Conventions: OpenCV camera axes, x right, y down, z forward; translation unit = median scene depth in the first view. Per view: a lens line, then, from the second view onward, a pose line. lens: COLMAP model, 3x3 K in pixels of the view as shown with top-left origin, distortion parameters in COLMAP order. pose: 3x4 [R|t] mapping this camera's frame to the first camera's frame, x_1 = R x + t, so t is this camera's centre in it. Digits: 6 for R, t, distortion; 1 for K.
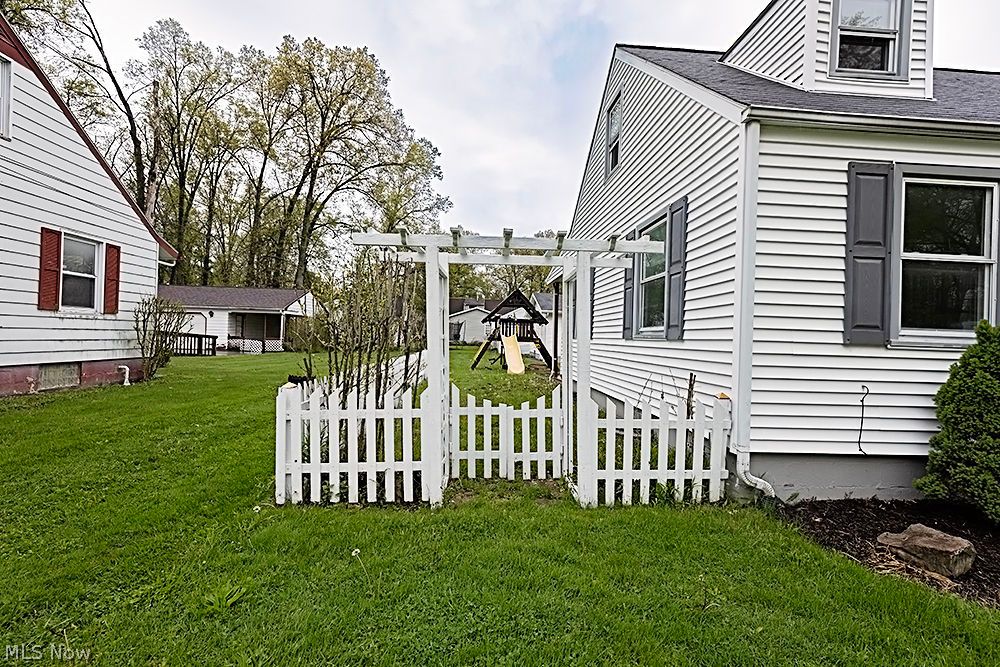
lens RADIAL K [[457.0, 0, 502.5], [0, 457.0, 332.8], [0, 0, 1]] dist [0.006229, 0.000000]
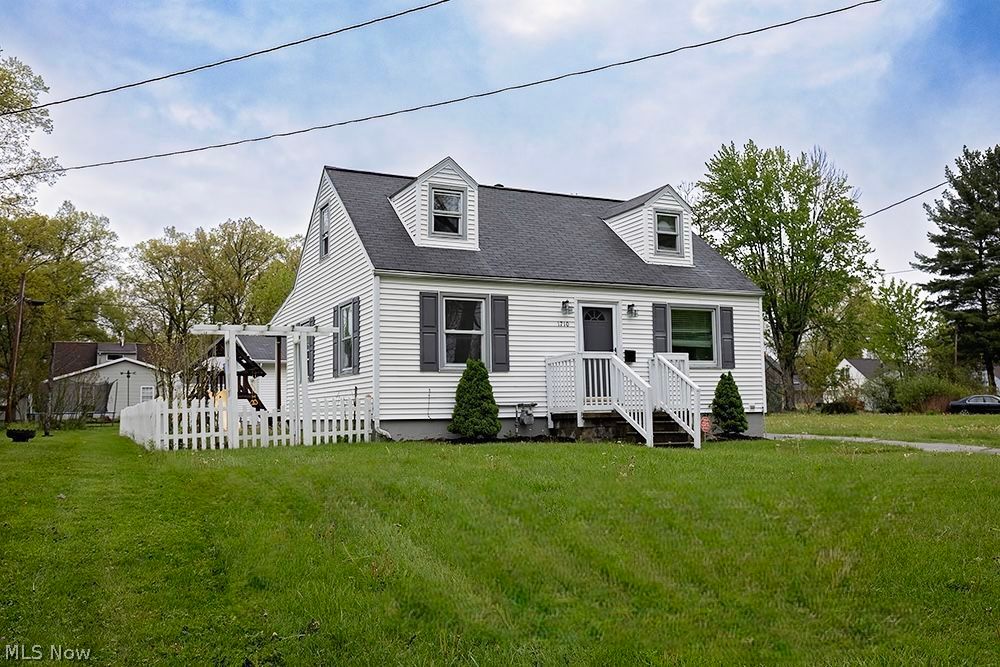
lens RADIAL K [[860.3, 0, 500.0], [0, 860.3, 333.5], [0, 0, 1]] dist [0.007370, -0.001520]
pose [[0.924609, -0.010376, 0.380777, -0.081802], [0.040082, 0.996730, -0.070168, 0.024785], [-0.378804, 0.080140, 0.922001, -0.494199]]
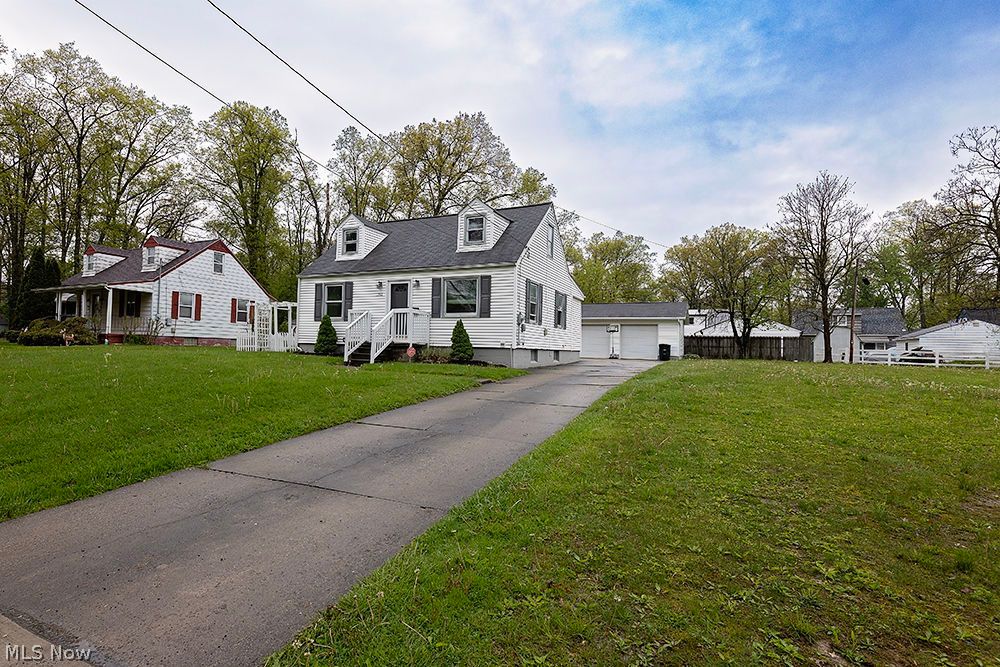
lens RADIAL K [[507.1, 0, 421.9], [0, 507.1, 332.3], [0, 0, 1]] dist [0.005344, 0.000190]
pose [[0.842536, -0.022899, -0.538153, 0.733562], [0.002390, 0.999245, -0.038777, 0.057114], [0.538635, 0.031385, 0.841954, -0.465044]]
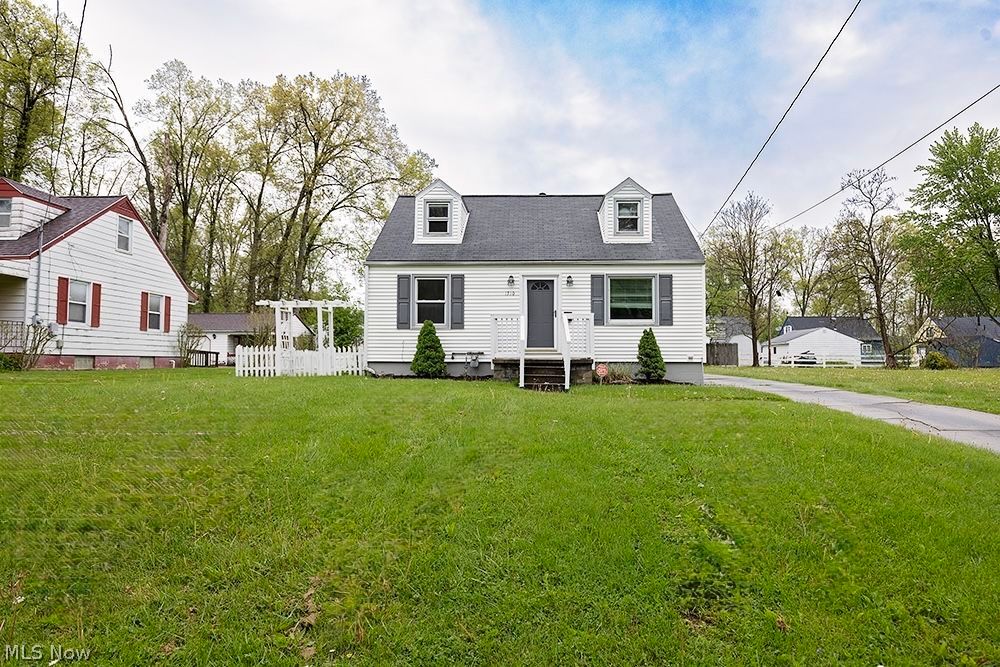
lens RADIAL K [[577.0, 0, 500.0], [0, 577.0, 333.5], [0, 0, 1]] dist [0.001582, -0.000115]
pose [[0.994281, -0.031366, -0.102084, 0.306182], [0.027128, 0.998722, -0.042645, 0.041251], [0.103291, 0.039632, 0.993861, -0.495203]]
